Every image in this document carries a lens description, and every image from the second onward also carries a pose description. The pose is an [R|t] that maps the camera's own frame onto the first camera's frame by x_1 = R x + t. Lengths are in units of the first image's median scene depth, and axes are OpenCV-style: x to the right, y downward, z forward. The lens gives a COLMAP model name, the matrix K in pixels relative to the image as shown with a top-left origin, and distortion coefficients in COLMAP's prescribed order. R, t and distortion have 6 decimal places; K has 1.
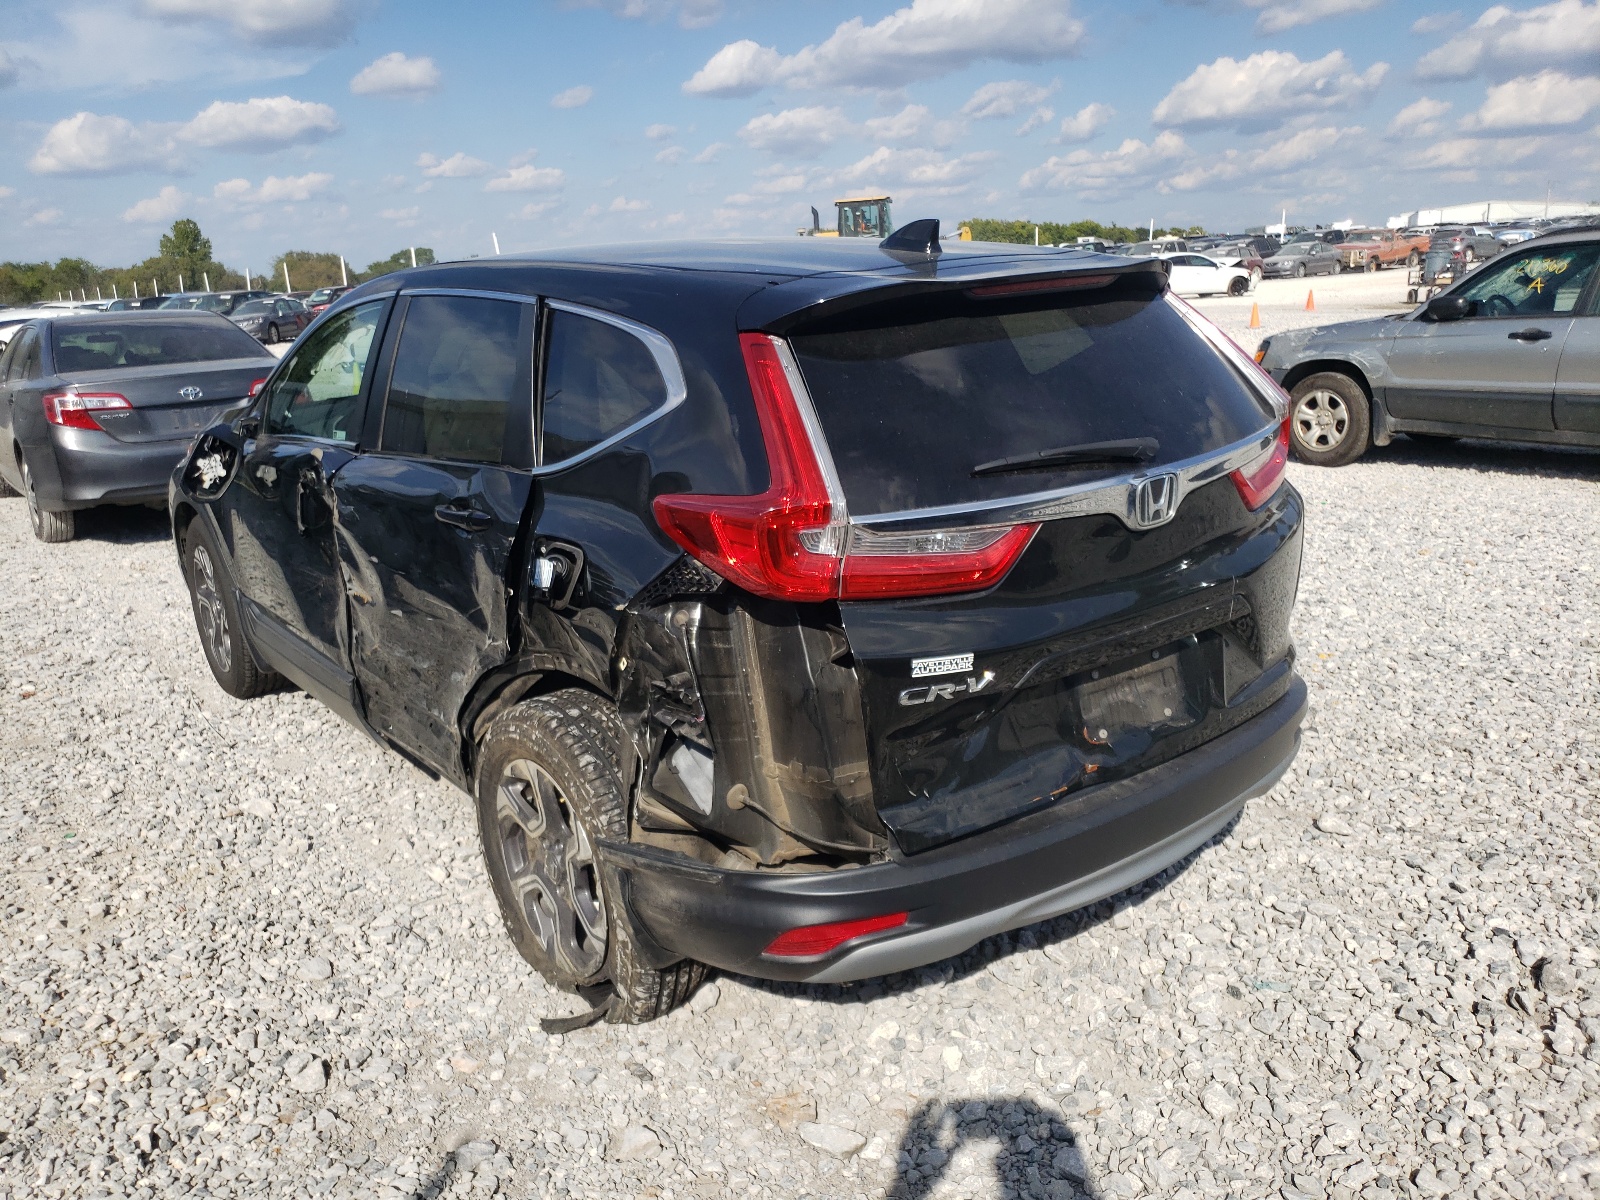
lens RADIAL K [[1212.4, 0, 783.7], [0, 1212.4, 605.9], [0, 0, 1]] dist [0.010696, 0.011558]
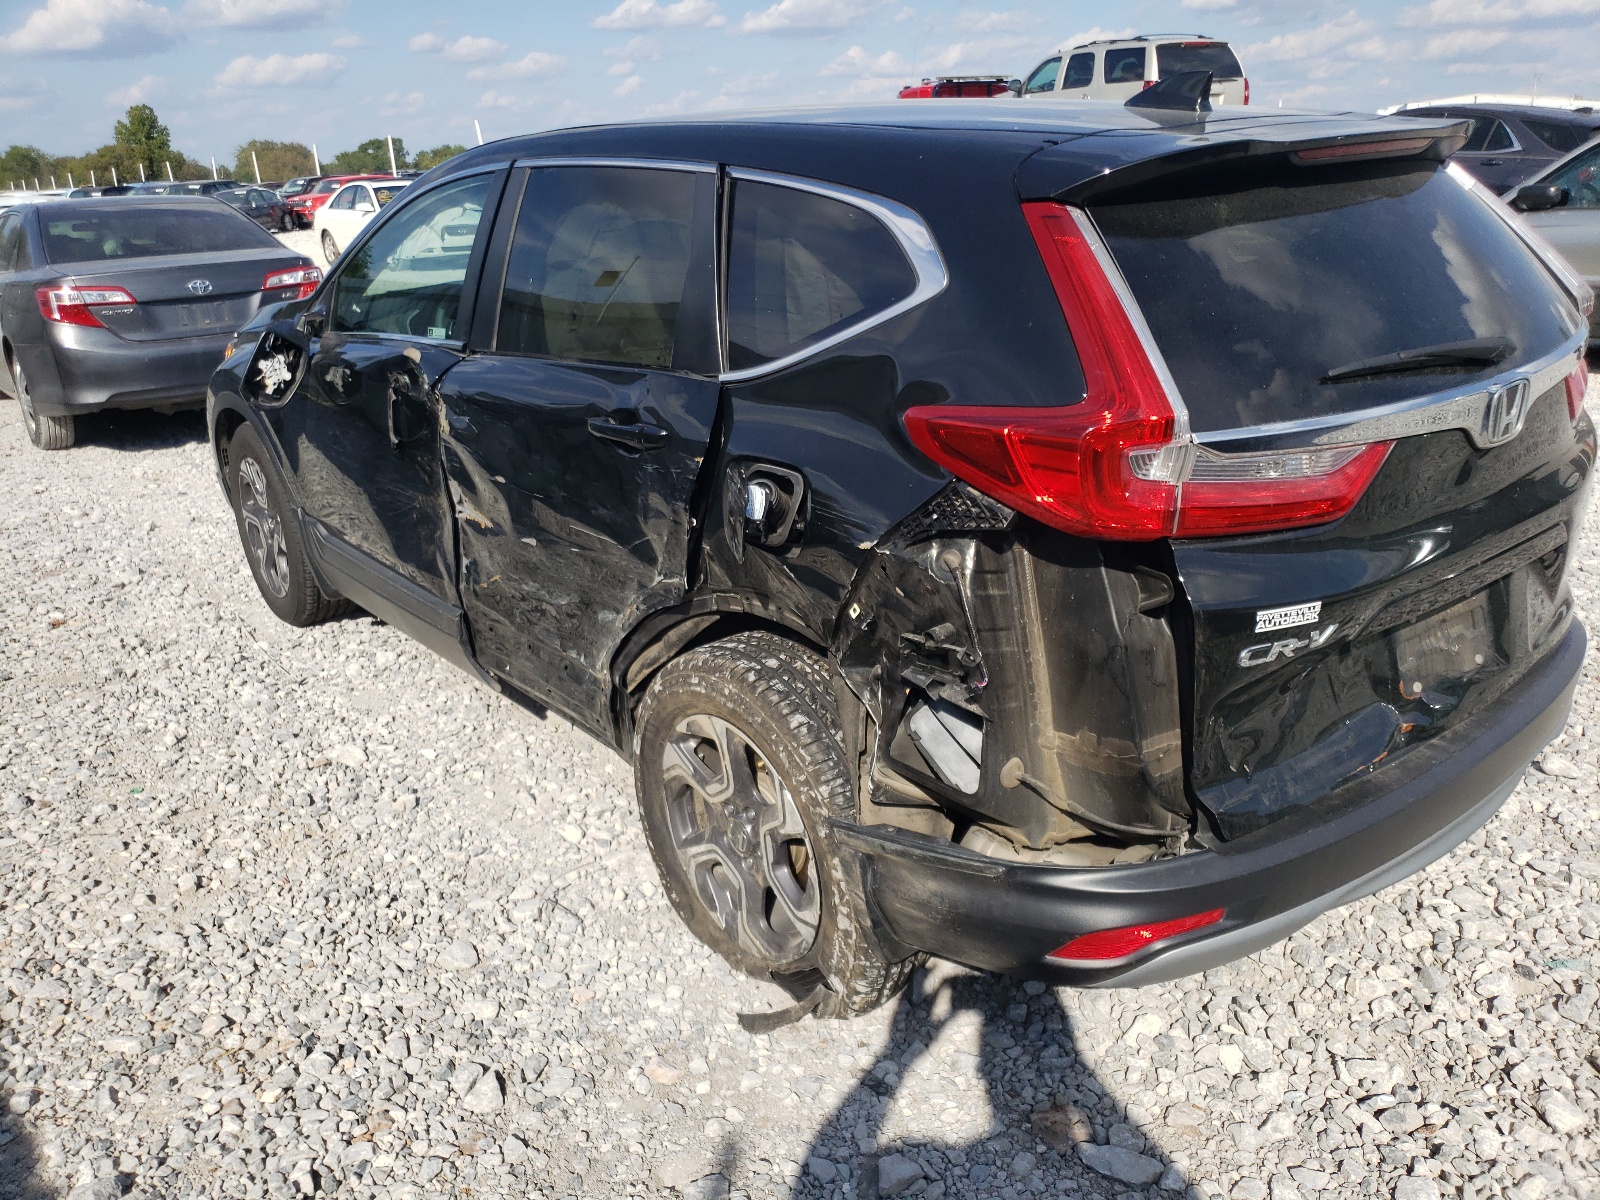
lens RADIAL K [[1212.4, 0, 814.6], [0, 1212.4, 587.7], [0, 0, 1]] dist [0.010696, 0.011558]
pose [[0.999371, -0.007253, 0.034727, -0.172322], [0.004913, 0.997740, 0.067006, -0.021724], [-0.035135, -0.066794, 0.997148, 0.153894]]
